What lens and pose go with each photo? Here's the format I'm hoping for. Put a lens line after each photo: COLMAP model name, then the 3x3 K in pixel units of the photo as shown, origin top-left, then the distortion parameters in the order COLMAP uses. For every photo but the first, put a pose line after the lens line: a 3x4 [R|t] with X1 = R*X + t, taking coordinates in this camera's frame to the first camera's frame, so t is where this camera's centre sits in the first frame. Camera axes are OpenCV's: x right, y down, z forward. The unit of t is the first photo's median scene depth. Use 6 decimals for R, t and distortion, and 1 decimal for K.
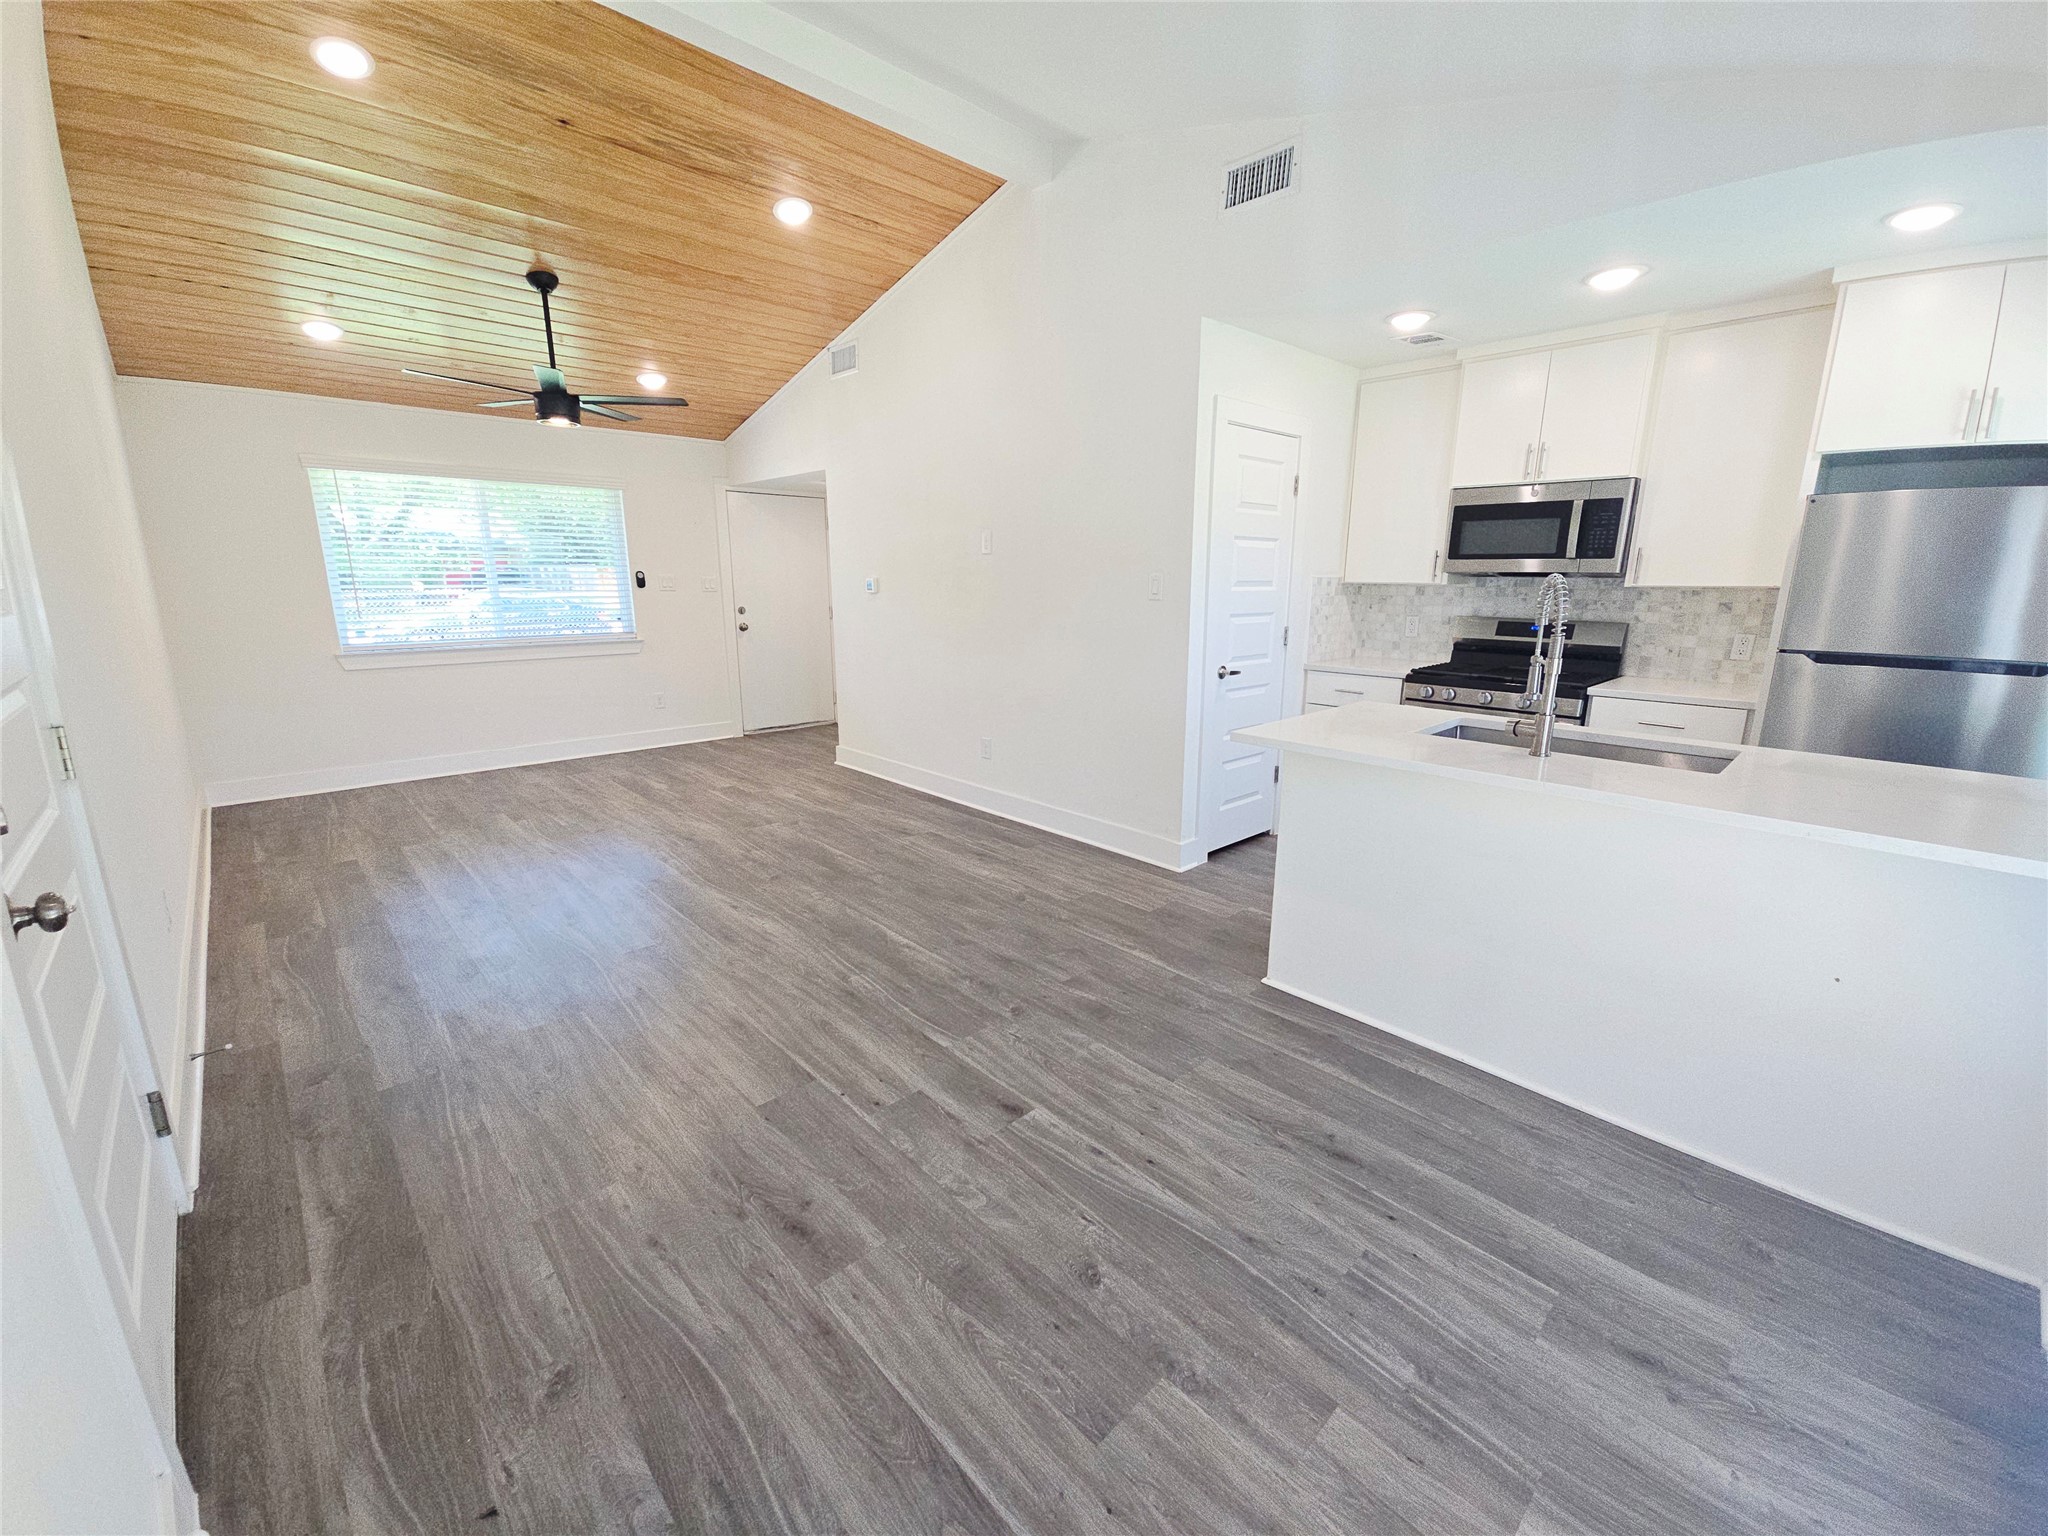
lens RADIAL K [[834.9, 0, 1031.8], [0, 834.9, 767.1], [0, 0, 1]] dist [-0.000432, 0.000228]
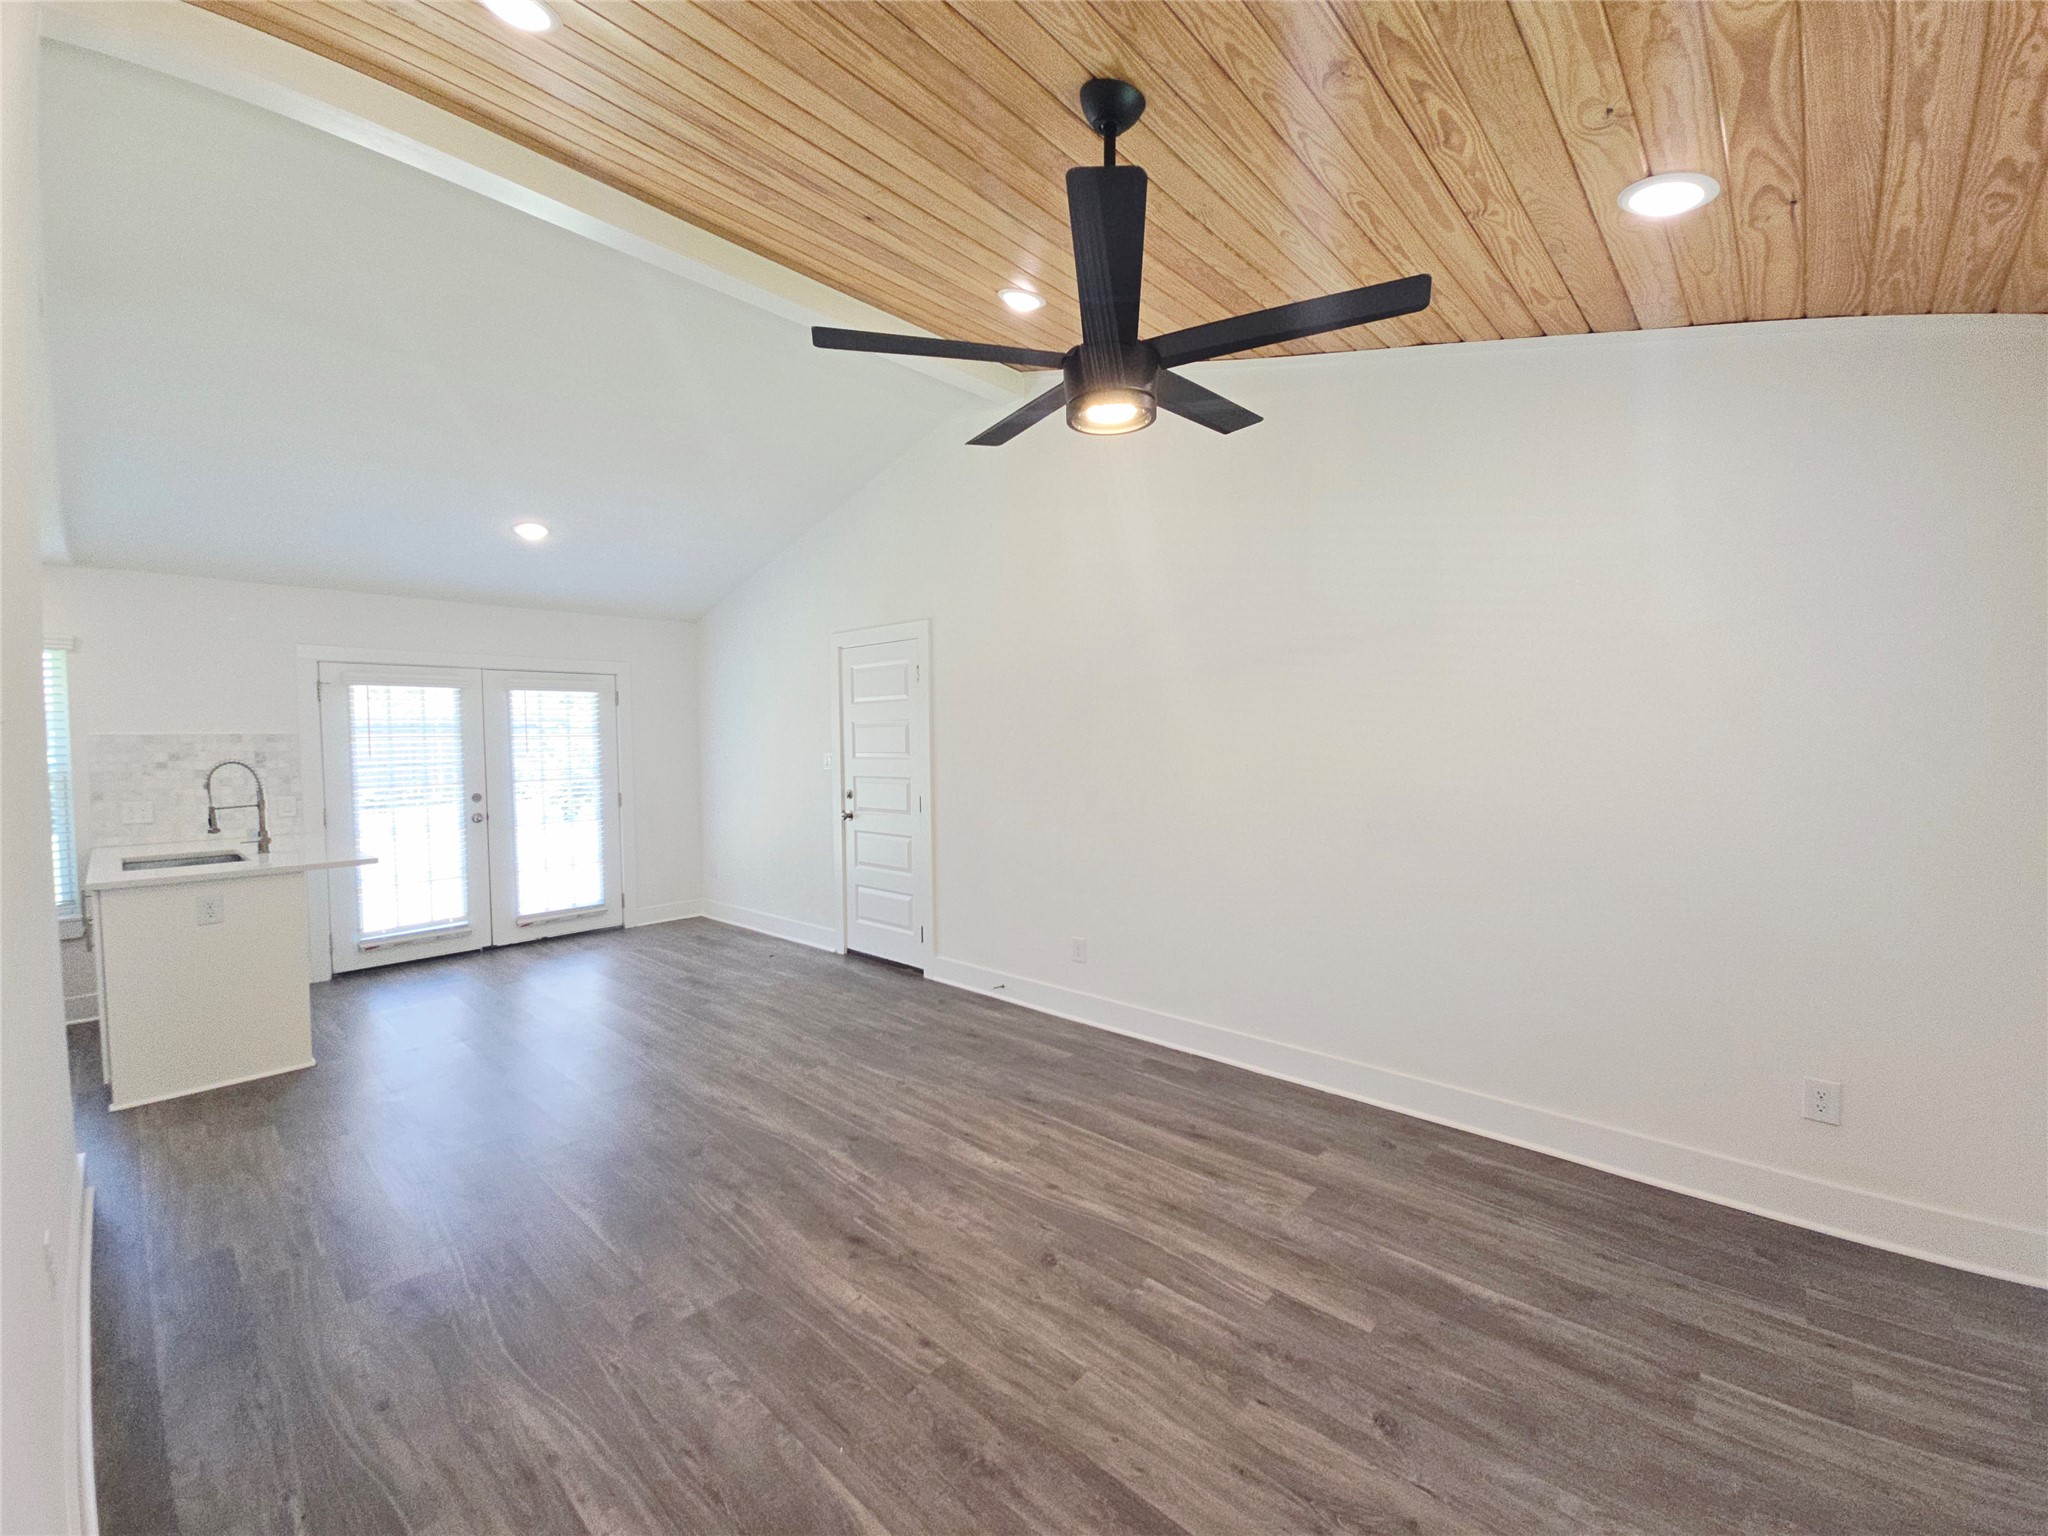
lens RADIAL K [[829.3, 0, 1032.8], [0, 829.3, 767.5], [0, 0, 1]] dist [0.002648, -0.000374]
pose [[-0.997297, 0.013143, -0.072297, -0.573277], [-0.005958, 0.966173, 0.257826, -0.406038], [0.073241, 0.257560, -0.963483, 1.690356]]
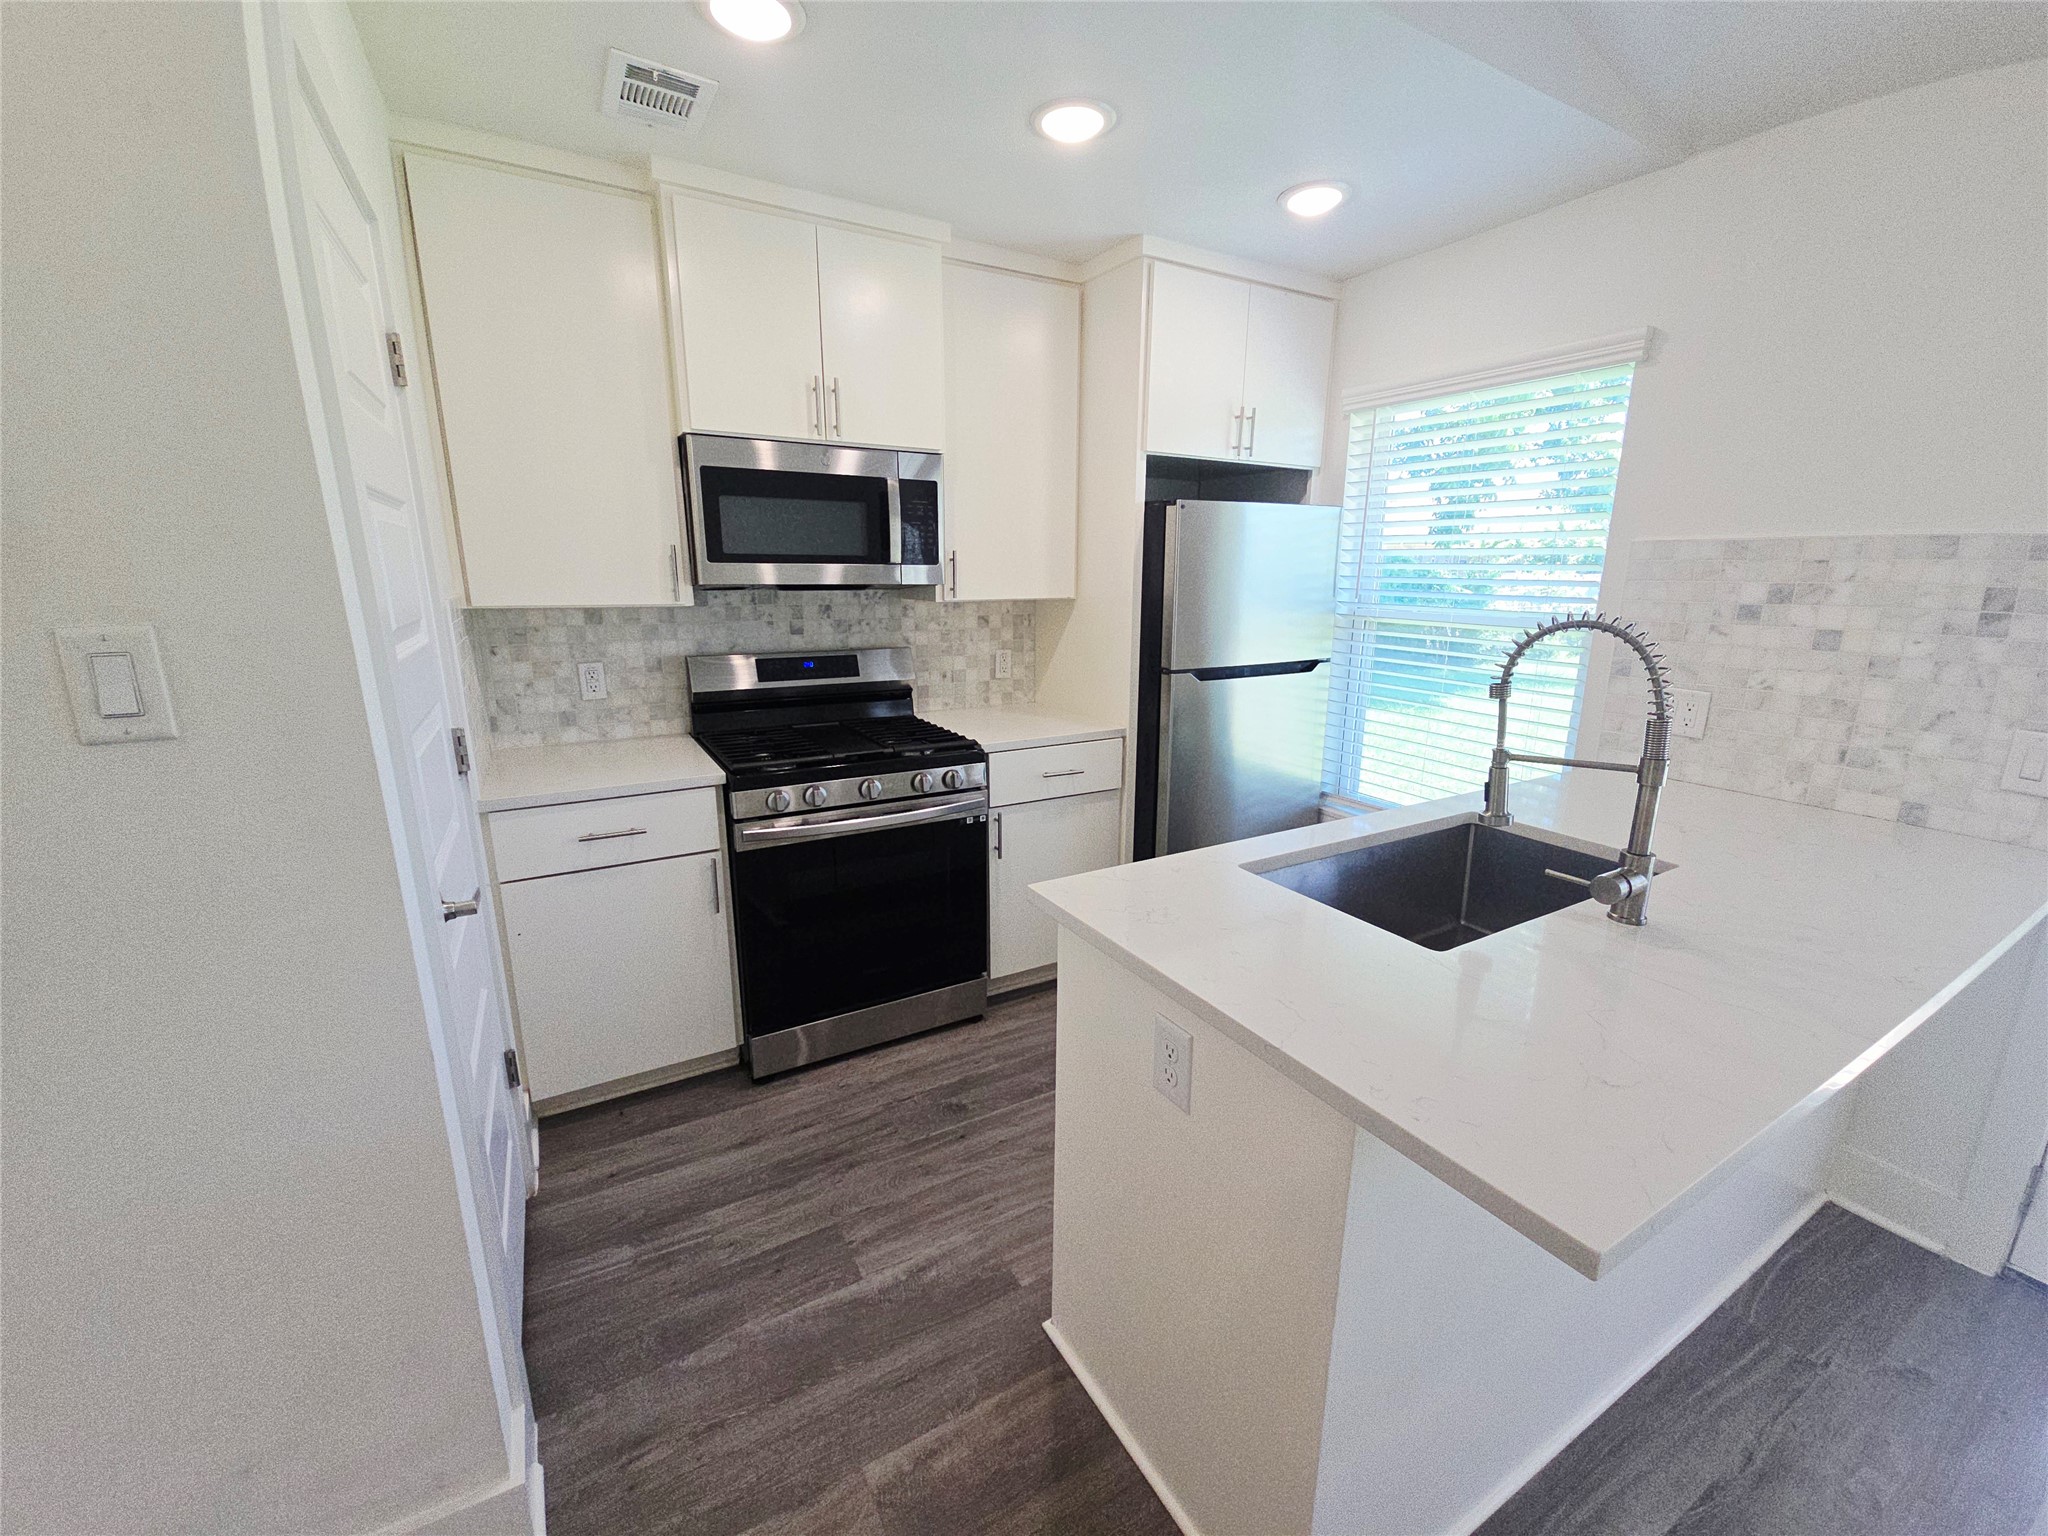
lens RADIAL K [[829.3, 0, 1032.8], [0, 829.3, 767.5], [0, 0, 1]] dist [0.002648, -0.000374]
pose [[0.232345, -0.229879, 0.945078, -0.009165], [0.215254, 0.959728, 0.180523, -0.184756], [-0.948515, 0.161488, 0.272470, 0.720199]]
